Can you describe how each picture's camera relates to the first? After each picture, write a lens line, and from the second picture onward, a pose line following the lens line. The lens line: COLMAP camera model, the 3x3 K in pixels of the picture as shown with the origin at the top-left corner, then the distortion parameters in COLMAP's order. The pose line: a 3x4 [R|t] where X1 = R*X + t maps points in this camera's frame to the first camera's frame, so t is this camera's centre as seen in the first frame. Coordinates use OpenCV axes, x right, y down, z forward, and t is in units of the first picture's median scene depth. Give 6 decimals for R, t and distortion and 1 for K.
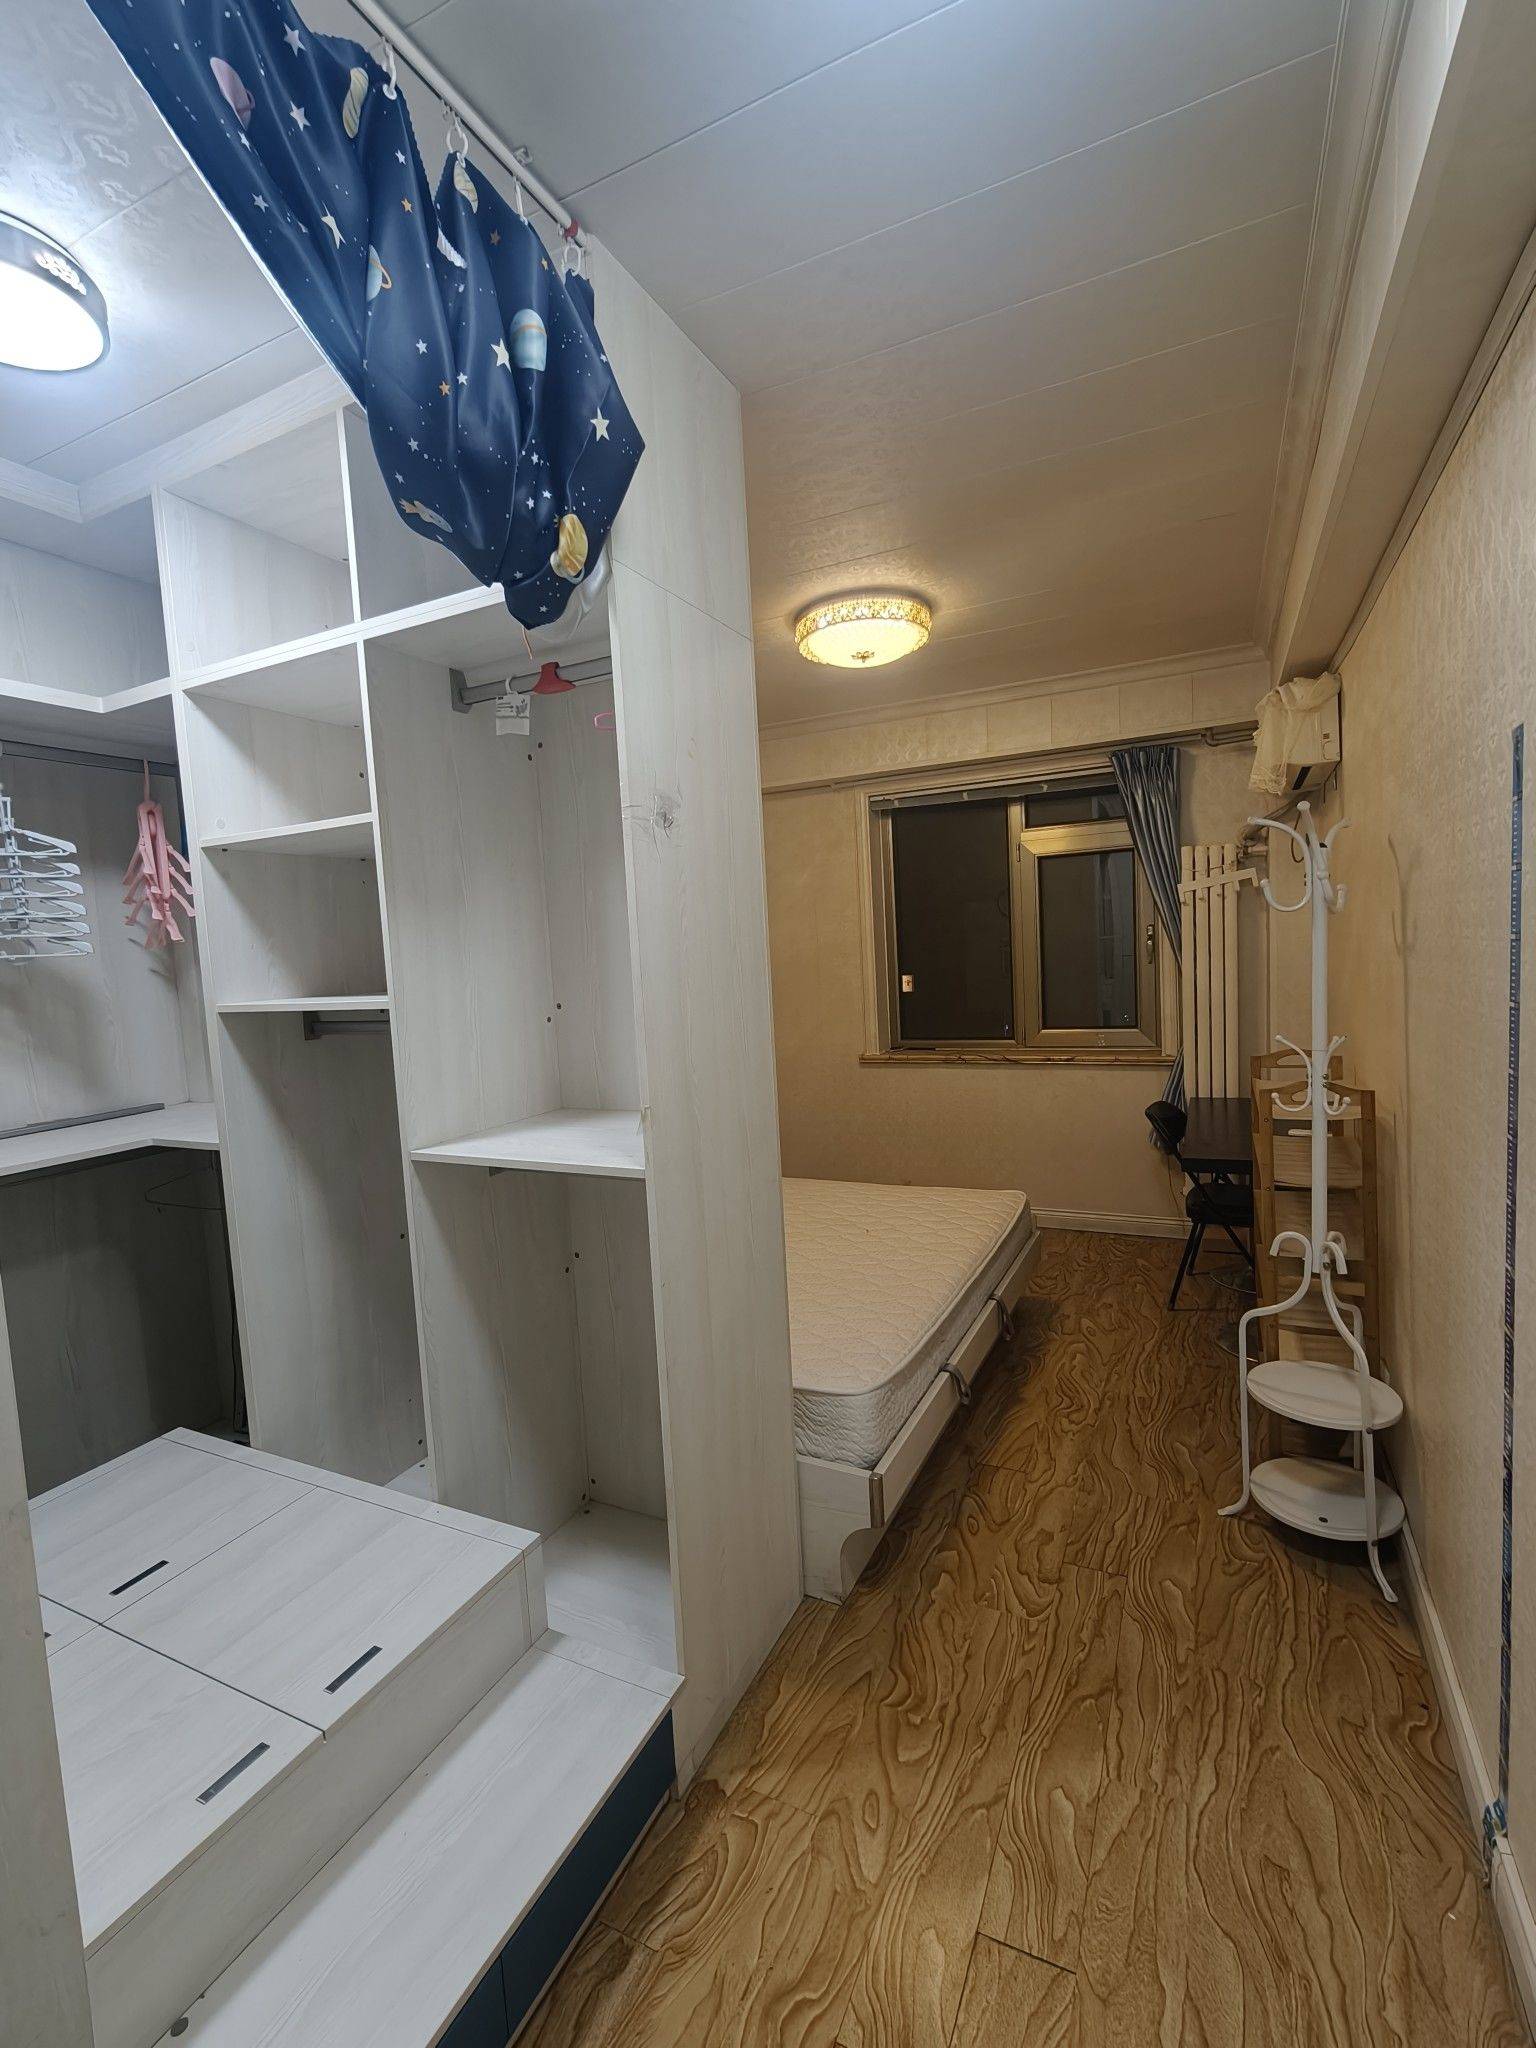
lens RADIAL K [[931.9, 0, 764.4], [0, 931.9, 1019.0], [0, 0, 1]] dist [0.002407, -0.000587]
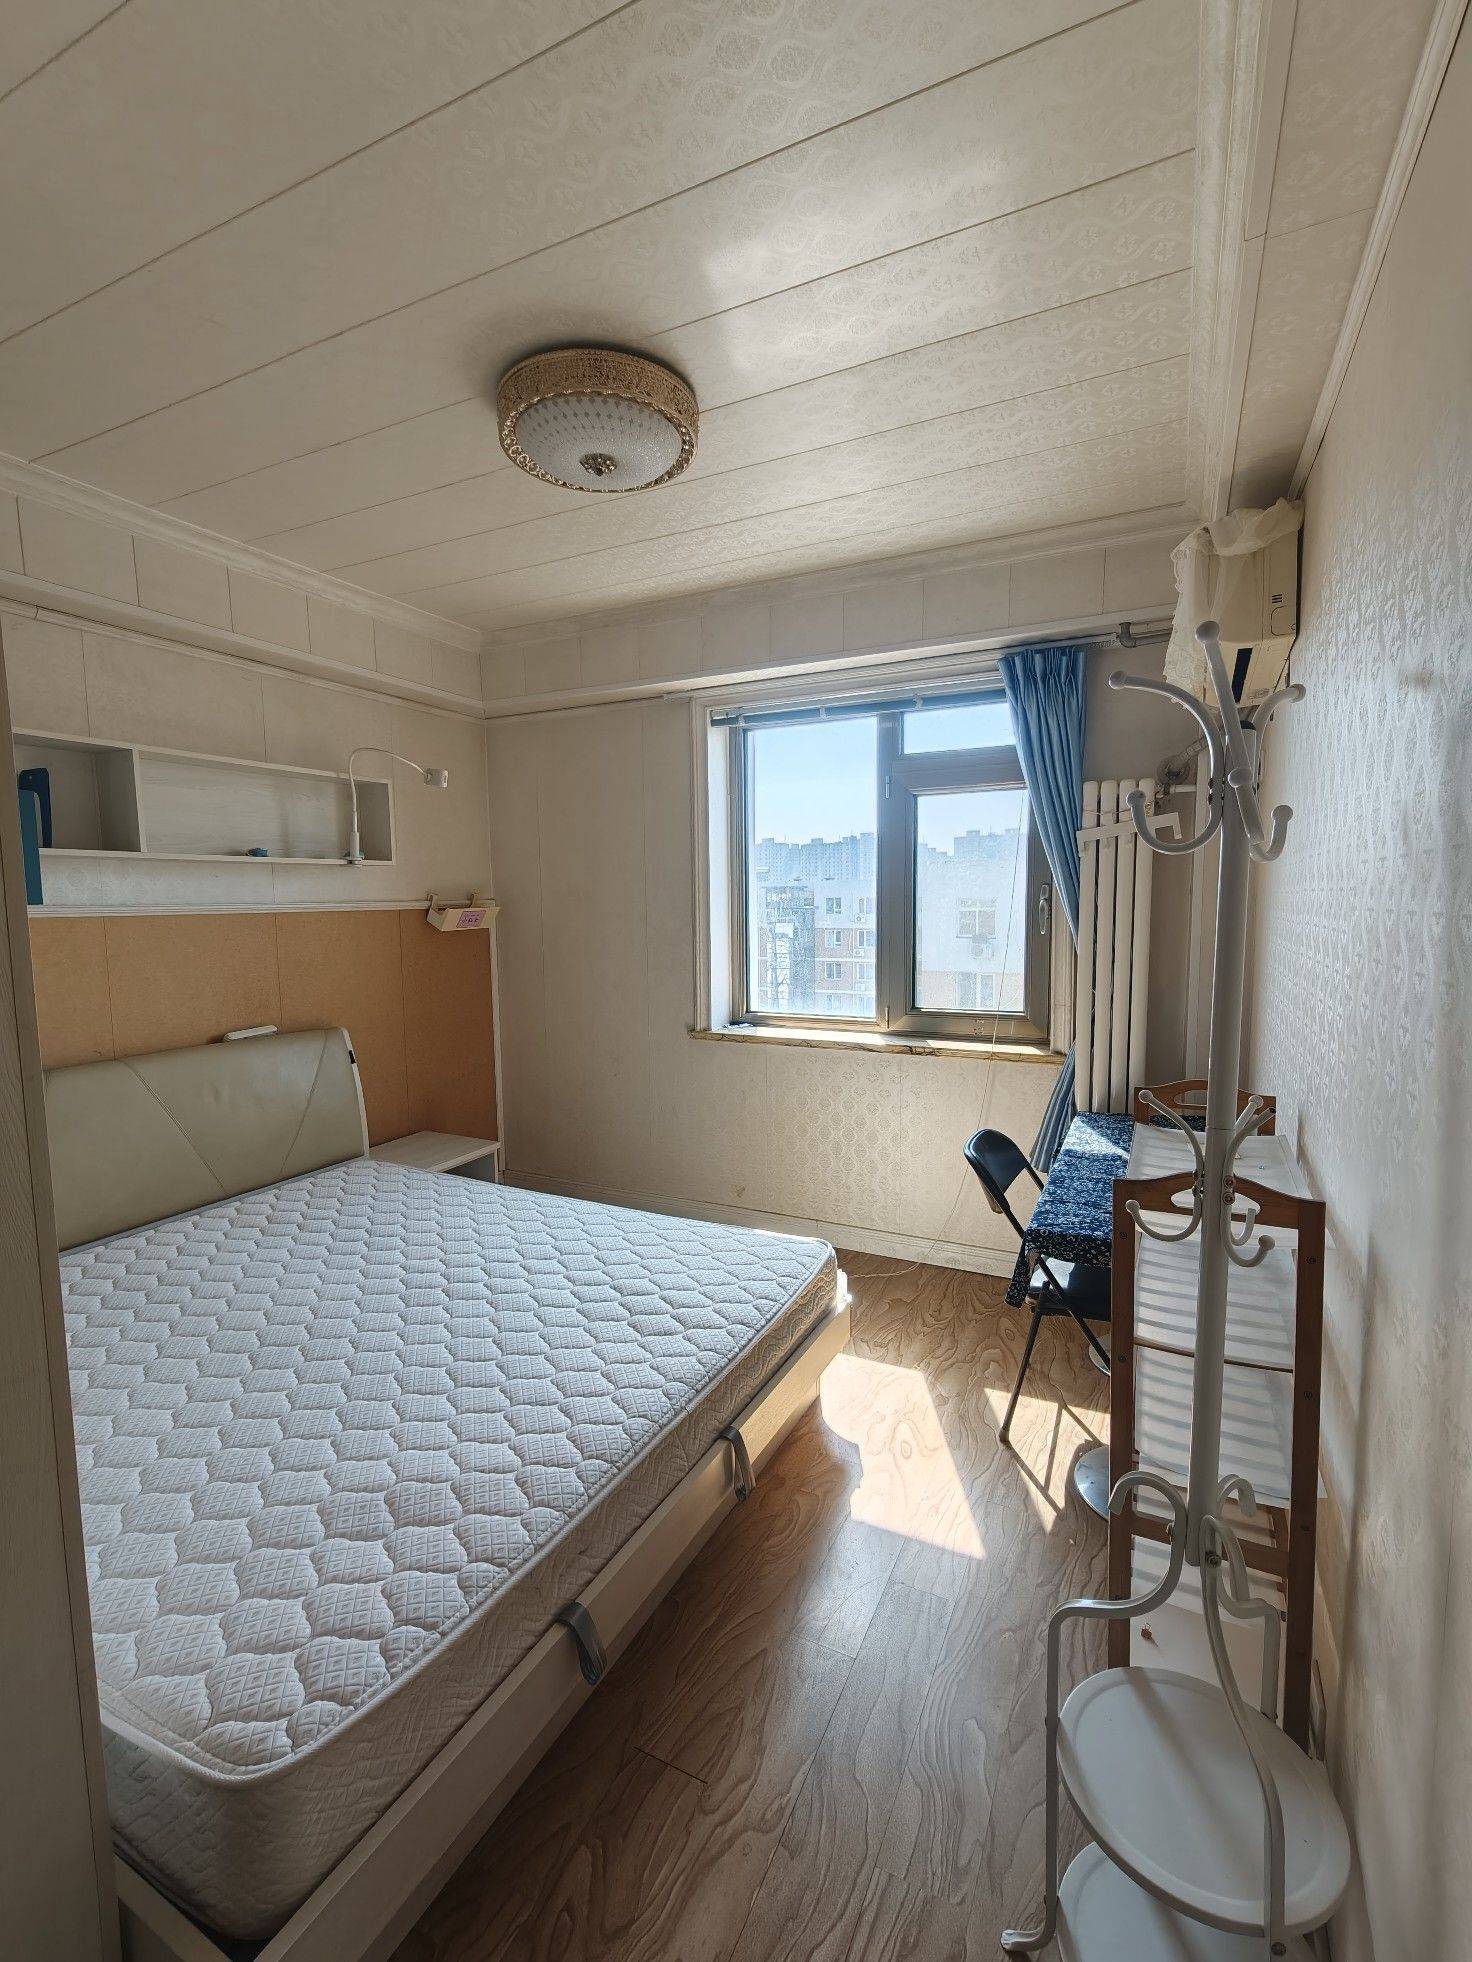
lens RADIAL K [[892.7, 0, 738.2], [0, 892.7, 978.4], [0, 0, 1]] dist [0.002407, -0.000587]
pose [[0.999076, 0.042972, -0.000811, 0.332451], [-0.042958, 0.998995, 0.012814, -0.042869], [0.001361, -0.012767, 0.999918, 0.517813]]
